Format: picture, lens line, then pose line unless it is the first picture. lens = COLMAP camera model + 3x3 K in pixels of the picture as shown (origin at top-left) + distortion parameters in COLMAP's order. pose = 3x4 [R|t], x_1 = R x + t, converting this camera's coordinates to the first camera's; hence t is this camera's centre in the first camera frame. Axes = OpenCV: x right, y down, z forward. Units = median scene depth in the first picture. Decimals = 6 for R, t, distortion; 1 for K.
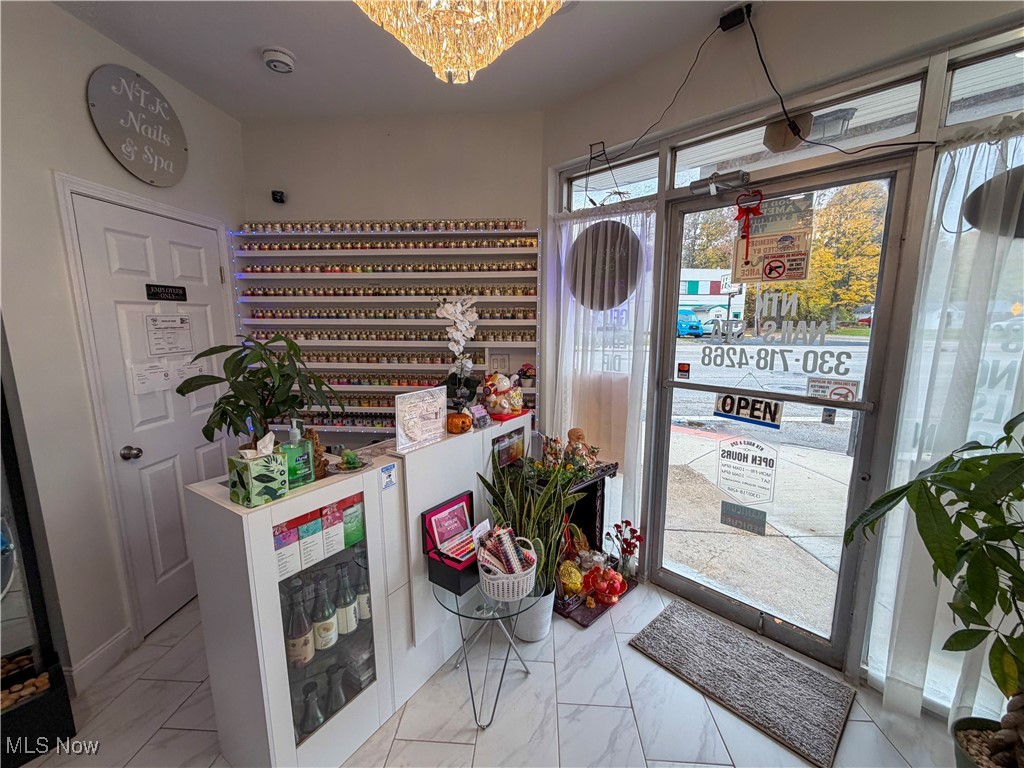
lens RADIAL K [[413.2, 0, 514.4], [0, 413.2, 386.6], [0, 0, 1]] dist [-0.001912, -0.000225]
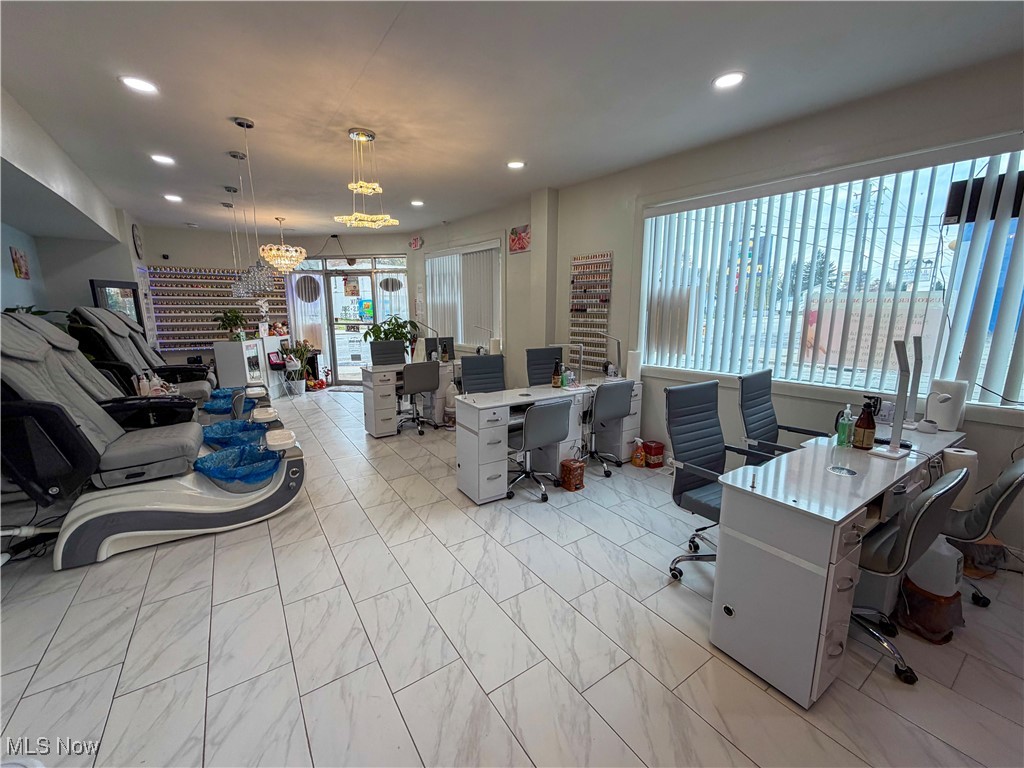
lens RADIAL K [[413.2, 0, 514.4], [0, 413.2, 386.6], [0, 0, 1]] dist [-0.001912, -0.000225]
pose [[0.787352, -0.113978, 0.605876, -0.594448], [0.099299, 0.993376, 0.057833, 0.468944], [-0.608454, 0.014627, 0.793454, -2.699709]]
